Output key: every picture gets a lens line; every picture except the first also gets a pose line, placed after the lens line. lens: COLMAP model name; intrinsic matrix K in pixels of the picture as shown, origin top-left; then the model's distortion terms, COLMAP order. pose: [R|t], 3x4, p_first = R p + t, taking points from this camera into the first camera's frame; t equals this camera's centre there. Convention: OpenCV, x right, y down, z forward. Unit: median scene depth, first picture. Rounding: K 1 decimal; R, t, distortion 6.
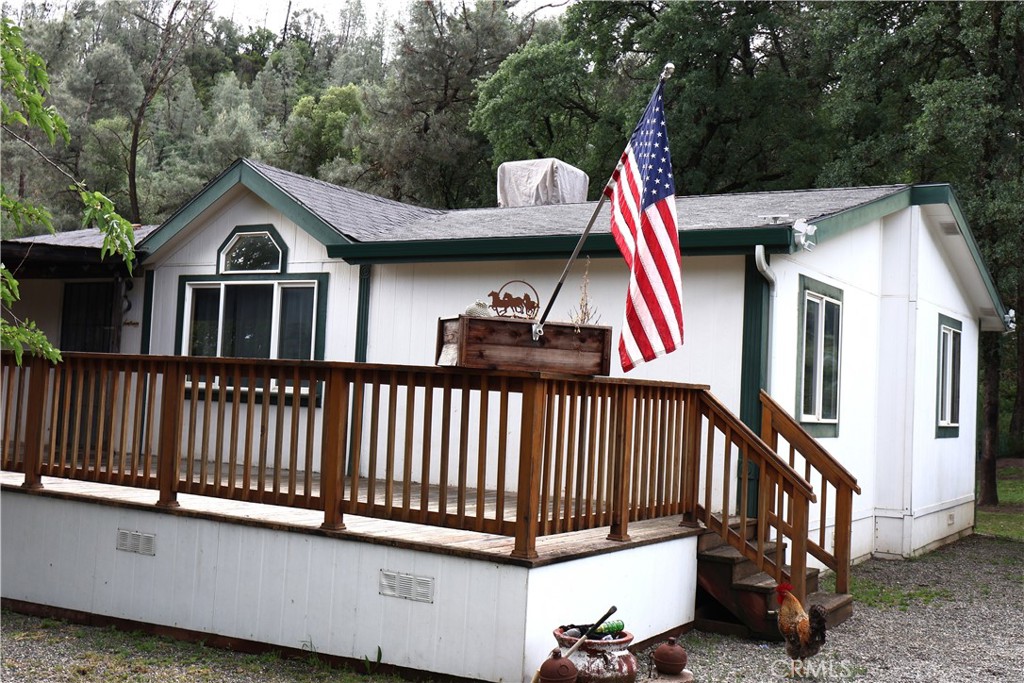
lens RADIAL K [[1133.2, 0, 513.2], [0, 1133.2, 332.6], [0, 0, 1]] dist [0.005393, -0.007340]
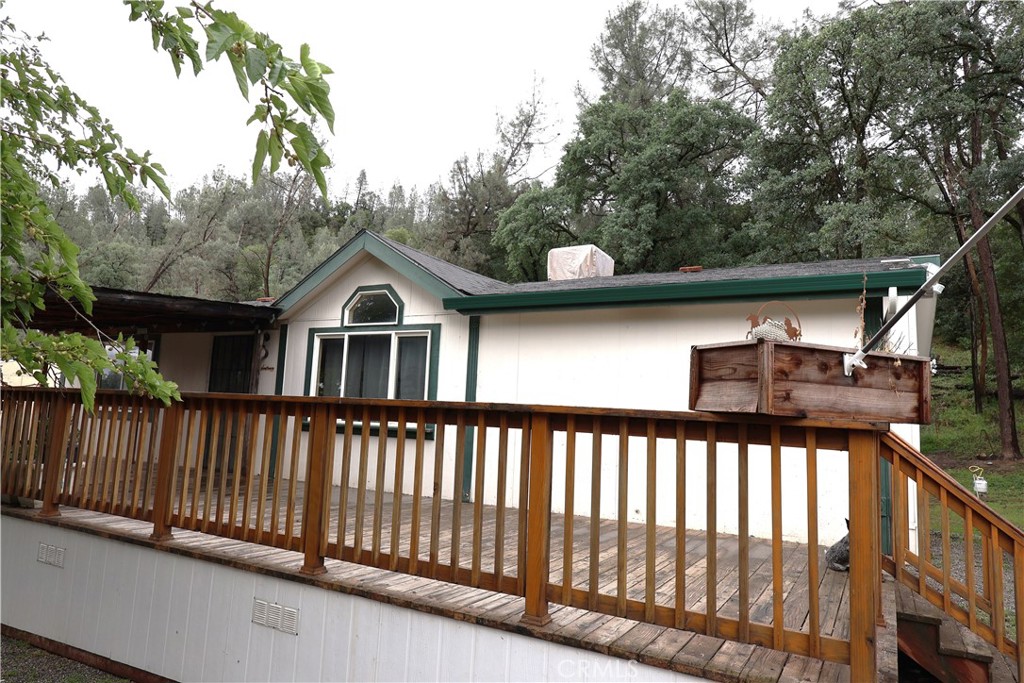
lens RADIAL K [[667.8, 0, 512.0], [0, 667.8, 341.5], [0, 0, 1]] dist [-0.005204, 0.000785]
pose [[0.999499, 0.001447, 0.031619, -0.108177], [0.000374, 0.998345, -0.057508, 0.004810], [-0.031650, 0.057492, 0.997844, 0.305148]]
